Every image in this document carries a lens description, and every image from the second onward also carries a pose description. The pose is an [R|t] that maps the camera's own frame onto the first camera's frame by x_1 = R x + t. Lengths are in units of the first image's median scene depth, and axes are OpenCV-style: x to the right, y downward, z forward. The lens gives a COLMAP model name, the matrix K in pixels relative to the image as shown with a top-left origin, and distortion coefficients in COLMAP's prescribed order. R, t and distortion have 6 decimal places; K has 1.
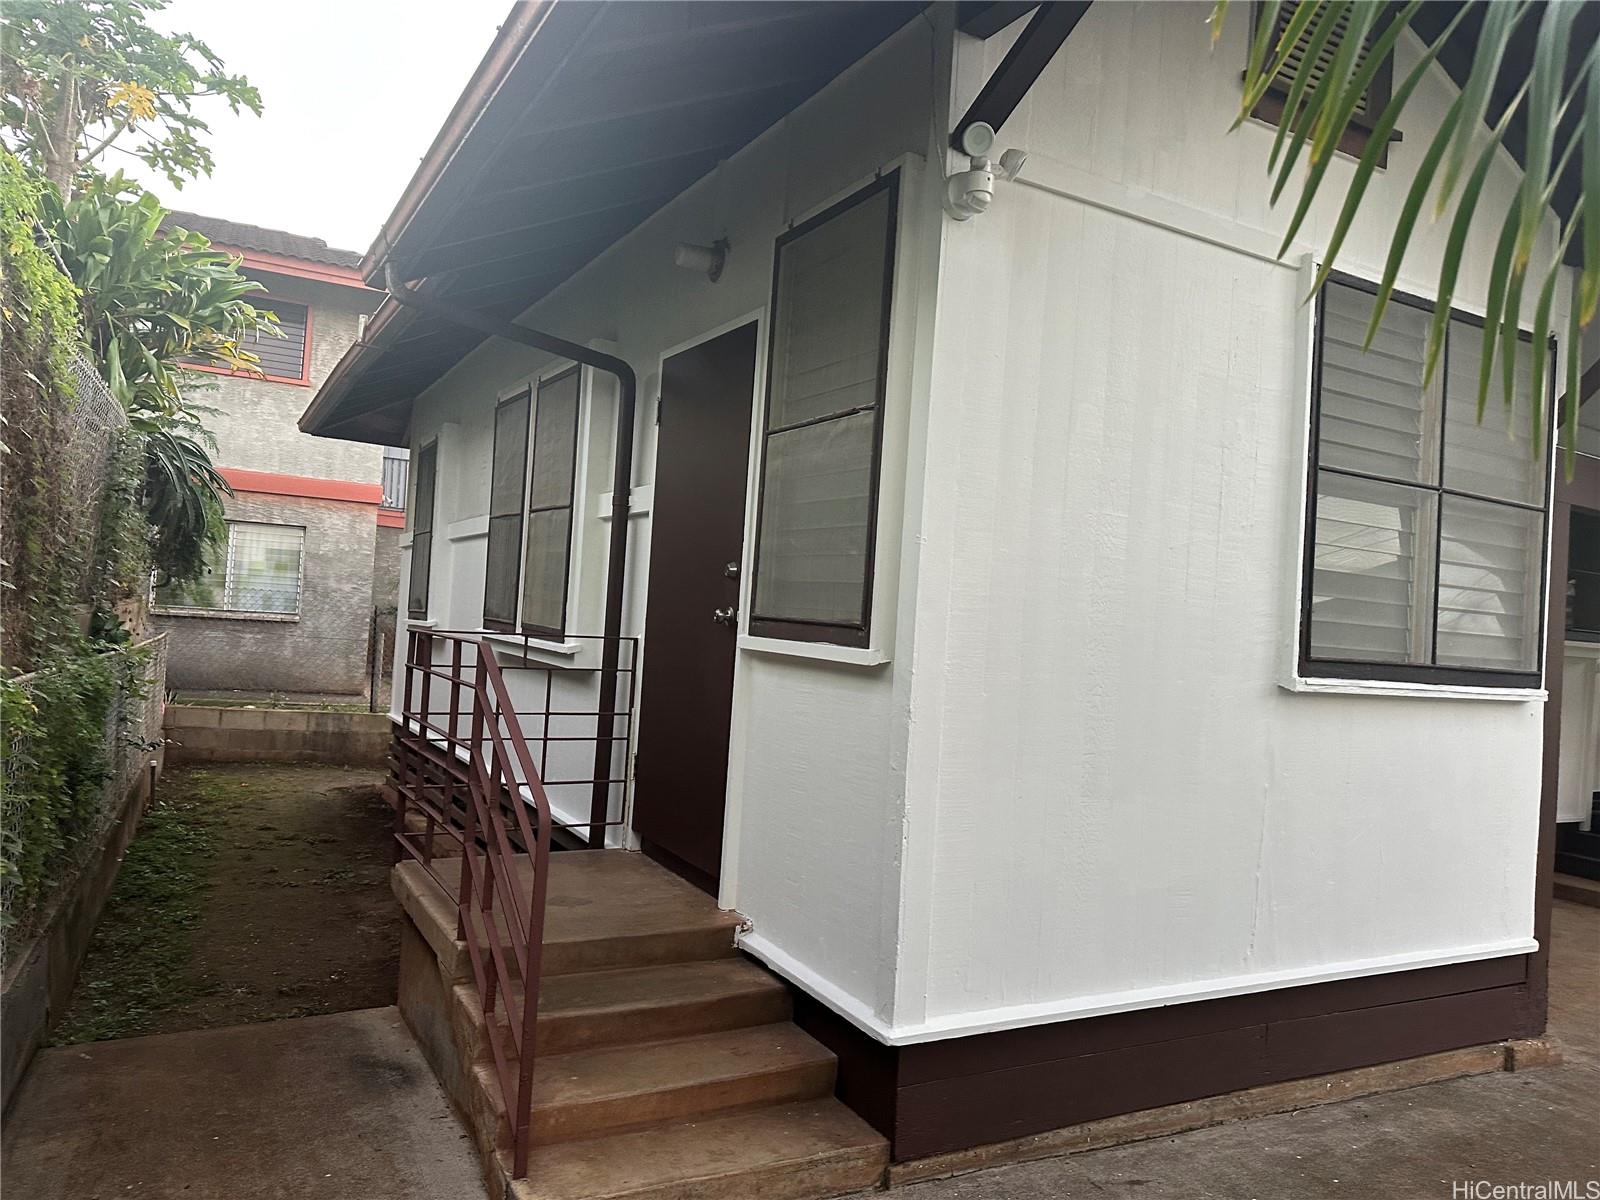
lens RADIAL K [[1119.1, 0, 801.6], [0, 1119.1, 607.0], [0, 0, 1]] dist [0.052178, -0.056802]
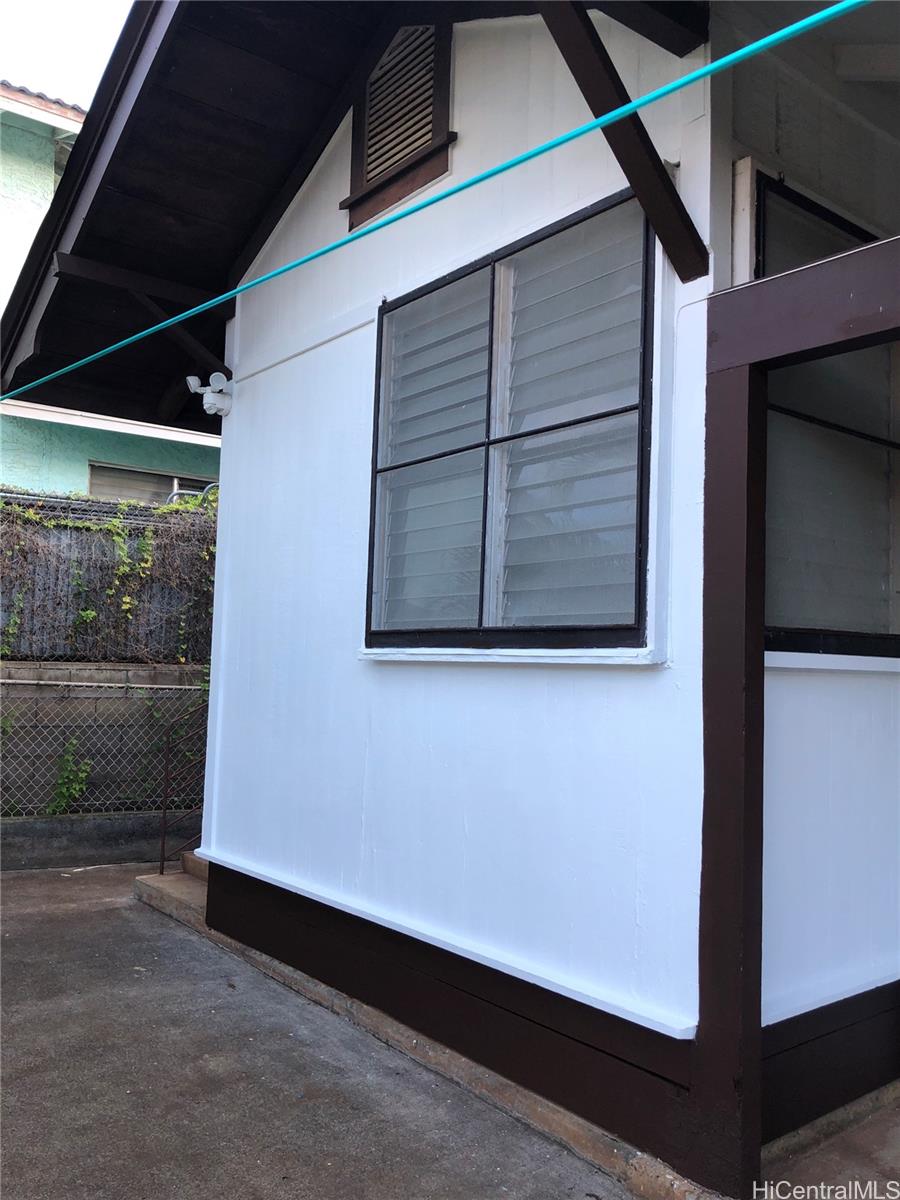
lens RADIAL K [[993.1, 0, 446.9], [0, 993.1, 595.6], [0, 0, 1]] dist [0.018513, -0.009853]
pose [[0.160251, -0.137652, -0.977431, 1.520865], [-0.001608, 0.990191, -0.139712, 0.156774], [0.987075, 0.023961, 0.158458, 0.939122]]
